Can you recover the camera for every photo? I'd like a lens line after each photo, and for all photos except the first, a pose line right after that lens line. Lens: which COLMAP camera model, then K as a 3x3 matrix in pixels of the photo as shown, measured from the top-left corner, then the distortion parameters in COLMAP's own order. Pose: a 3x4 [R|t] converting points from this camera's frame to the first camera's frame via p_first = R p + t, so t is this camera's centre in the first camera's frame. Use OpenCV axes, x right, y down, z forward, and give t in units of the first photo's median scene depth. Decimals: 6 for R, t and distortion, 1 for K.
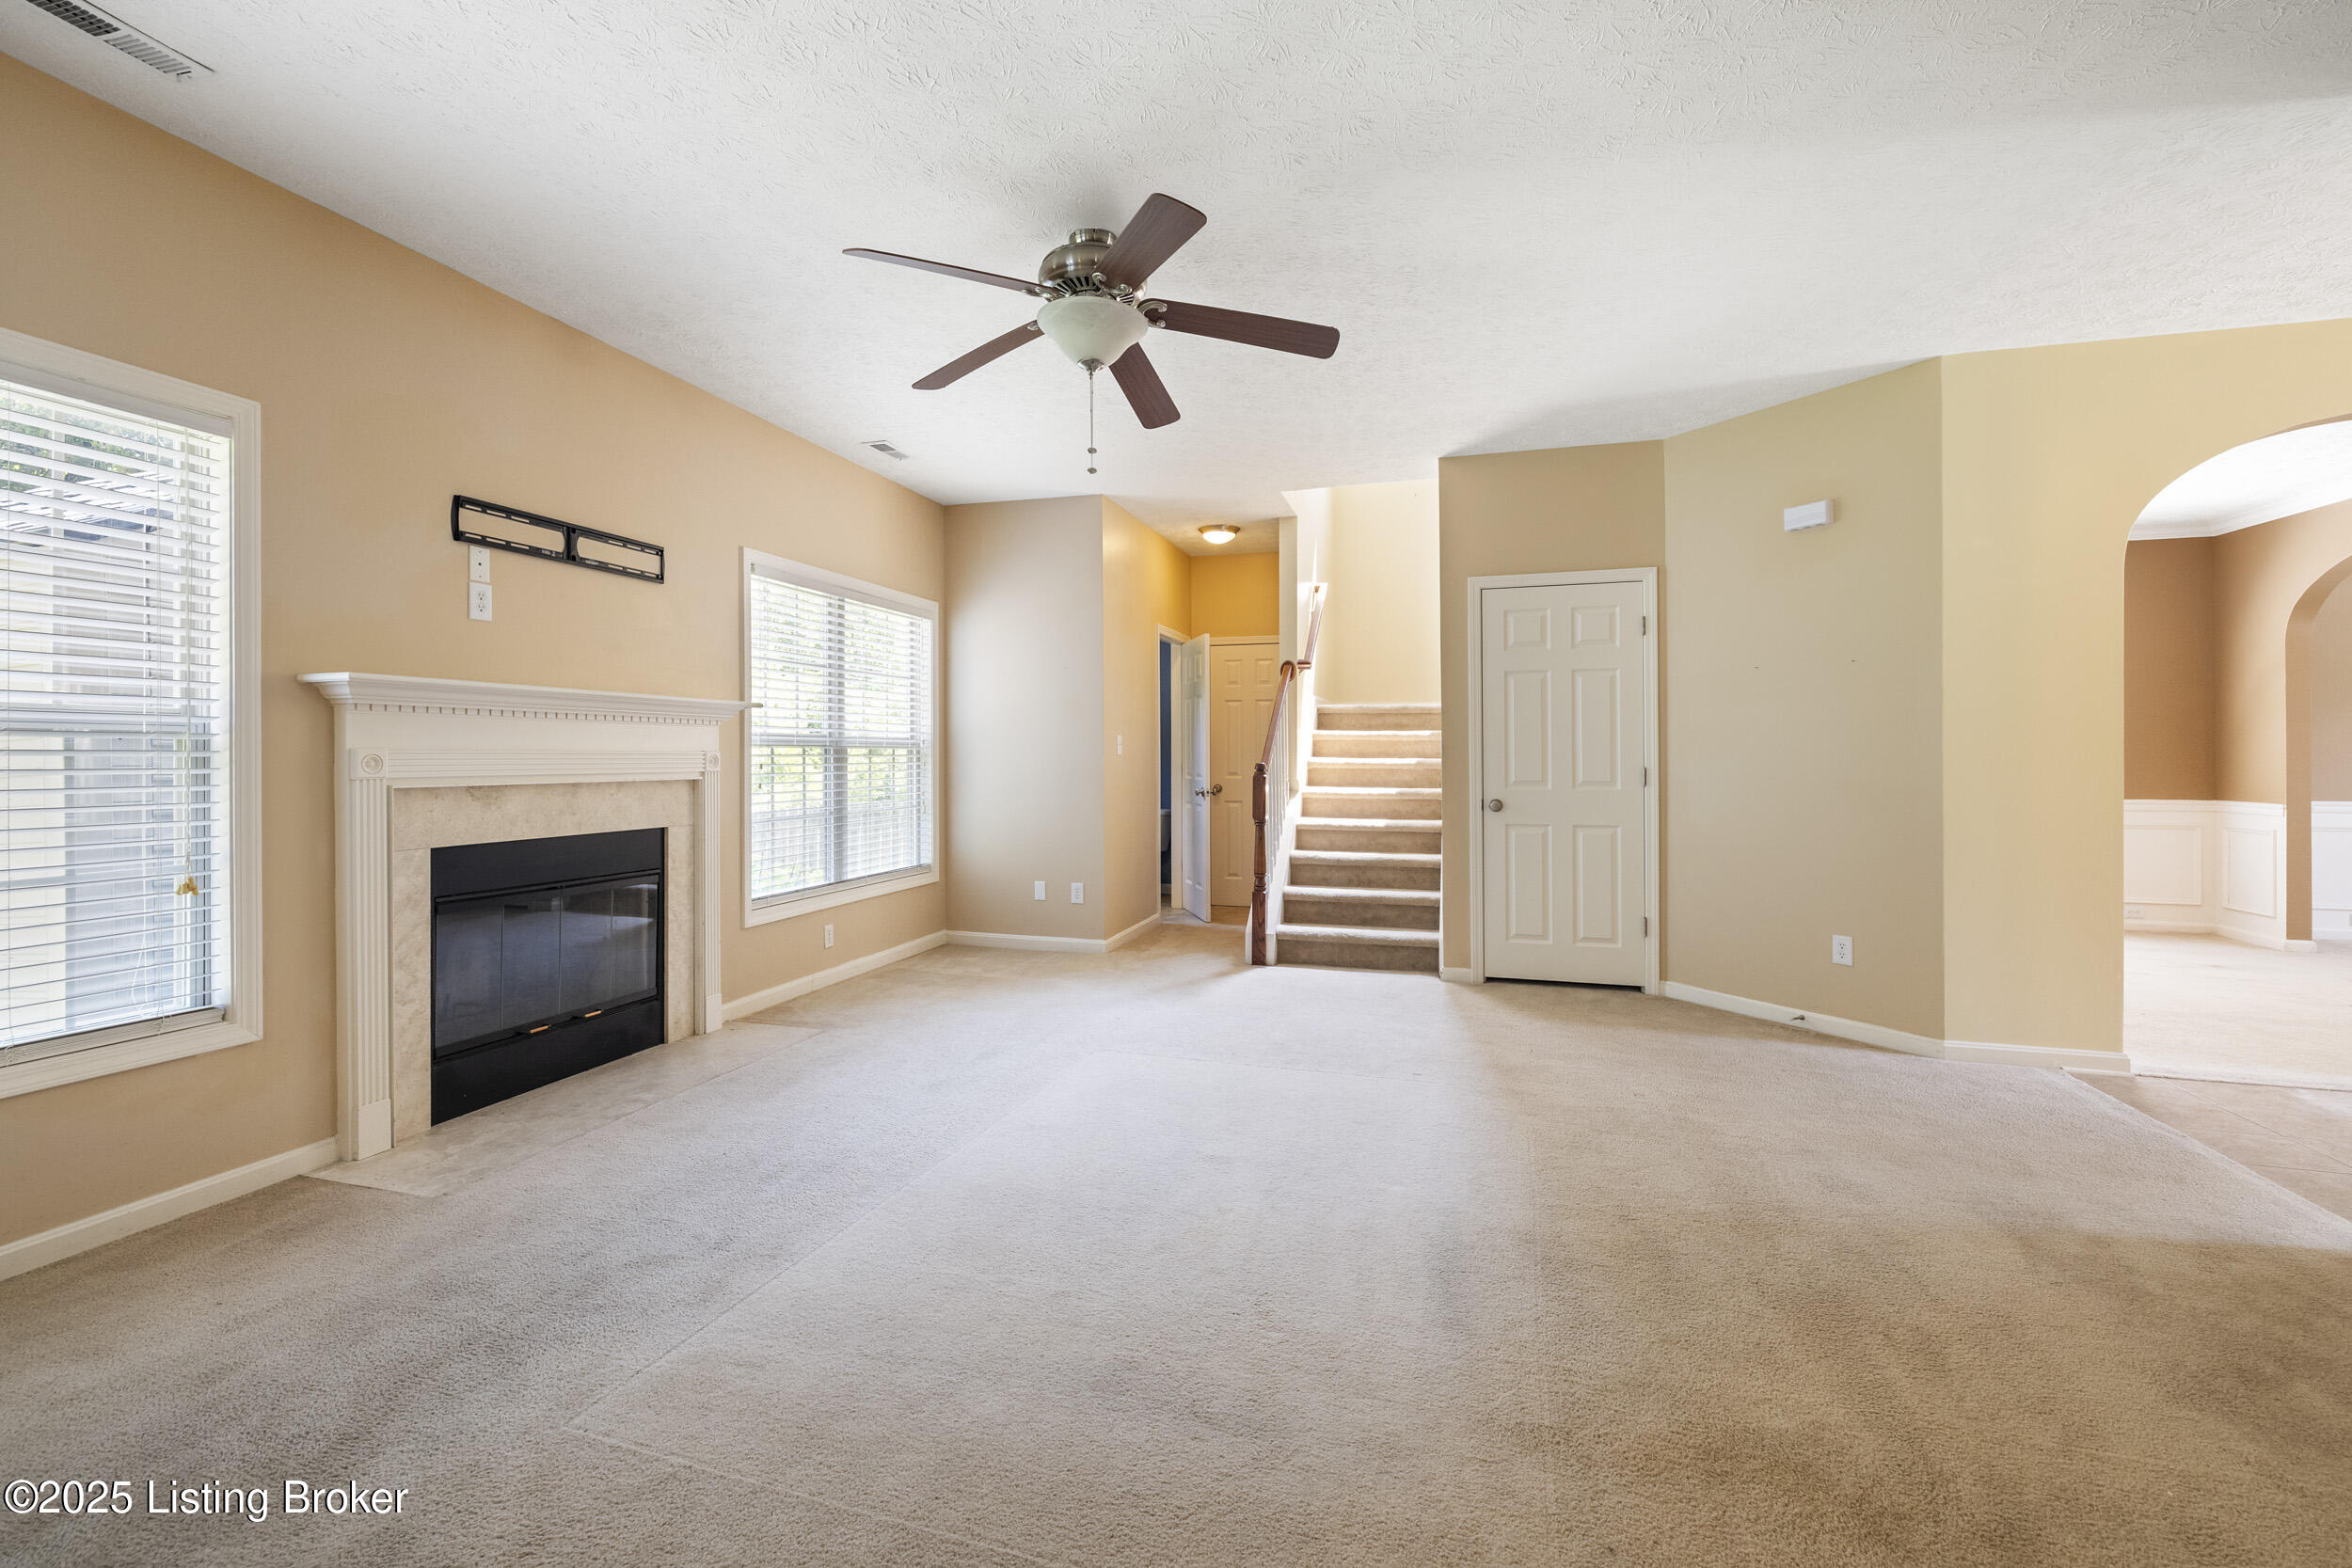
lens RADIAL K [[996.0, 0, 1206.4], [0, 996.0, 756.5], [0, 0, 1]] dist [-0.001046, -0.000115]
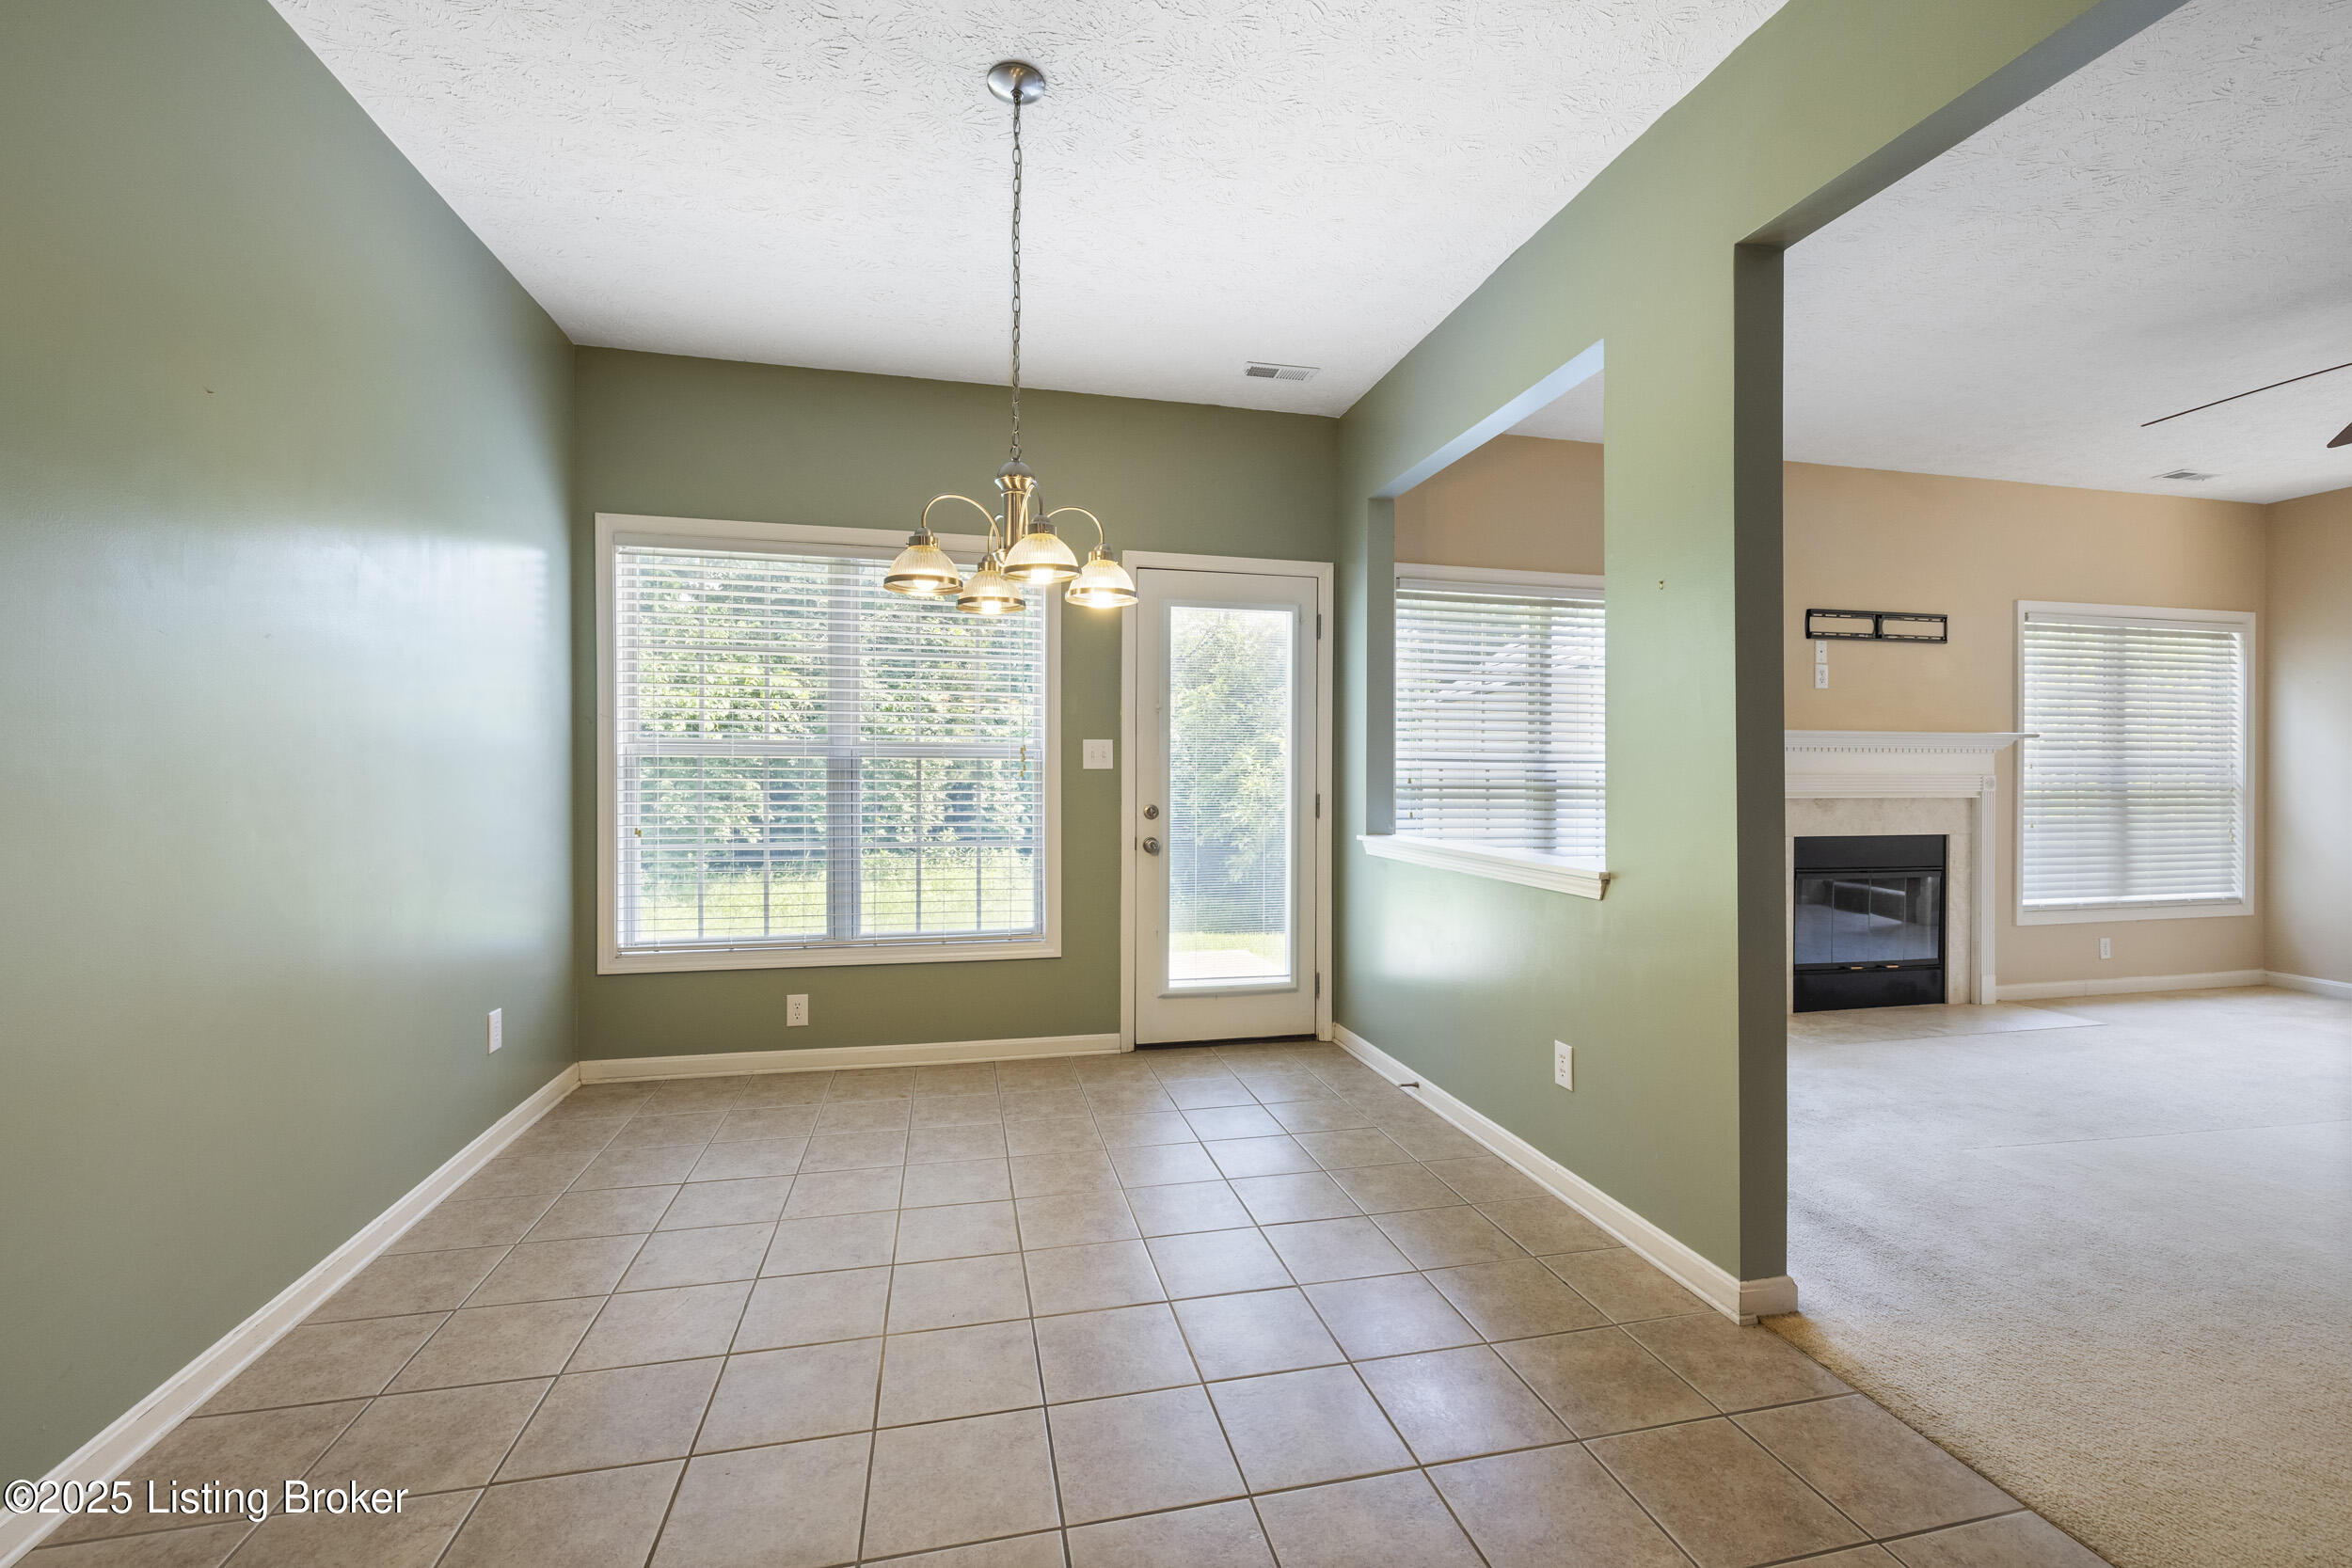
lens RADIAL K [[992.0, 0, 1176.0], [0, 992.0, 784.0], [0, 0, 1]] dist [-0.001748, 0.000038]
pose [[0.459282, 0.008745, -0.888248, 0.129548], [-0.003044, 0.999961, 0.008271, -0.001539], [0.888285, -0.001095, 0.459291, -0.460317]]
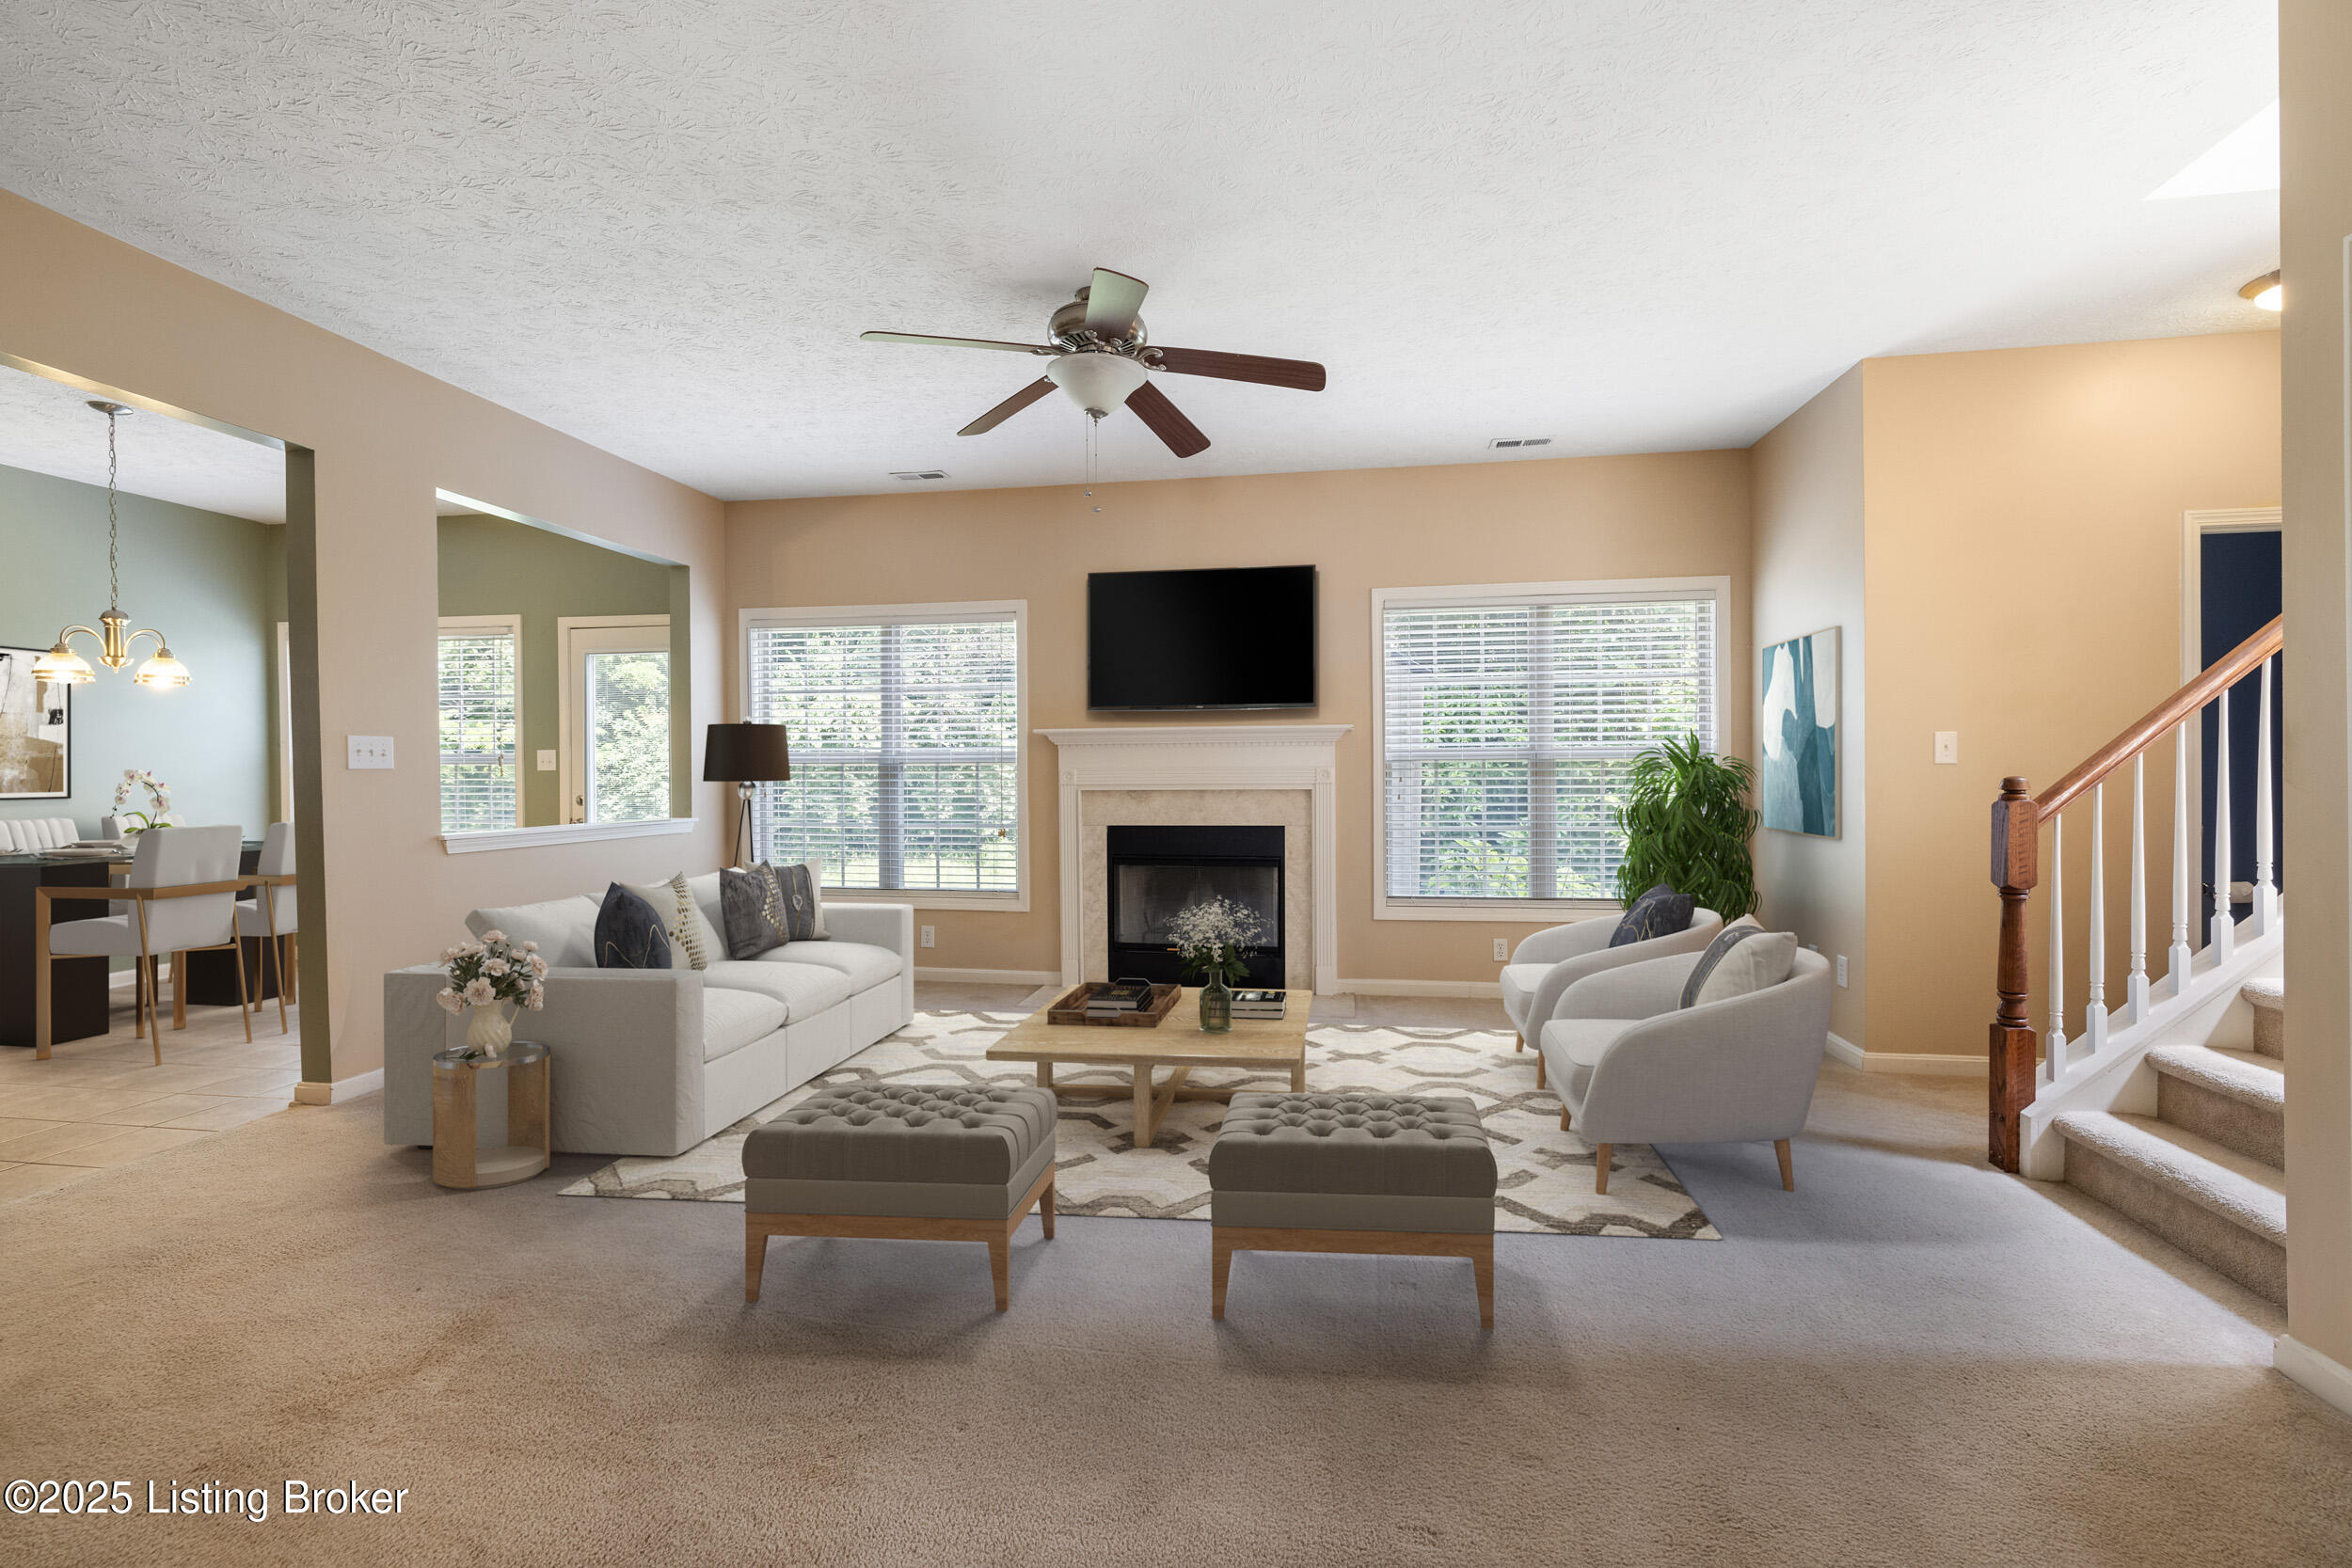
lens RADIAL K [[995.7, 0, 1176.0], [0, 995.7, 784.0], [0, 0, 1]] dist [-0.000932, -0.000104]
pose [[0.097078, 0.010027, -0.995226, 0.745918], [0.006145, 0.999924, 0.010674, 0.001586], [0.995258, -0.007151, 0.097009, 0.743206]]
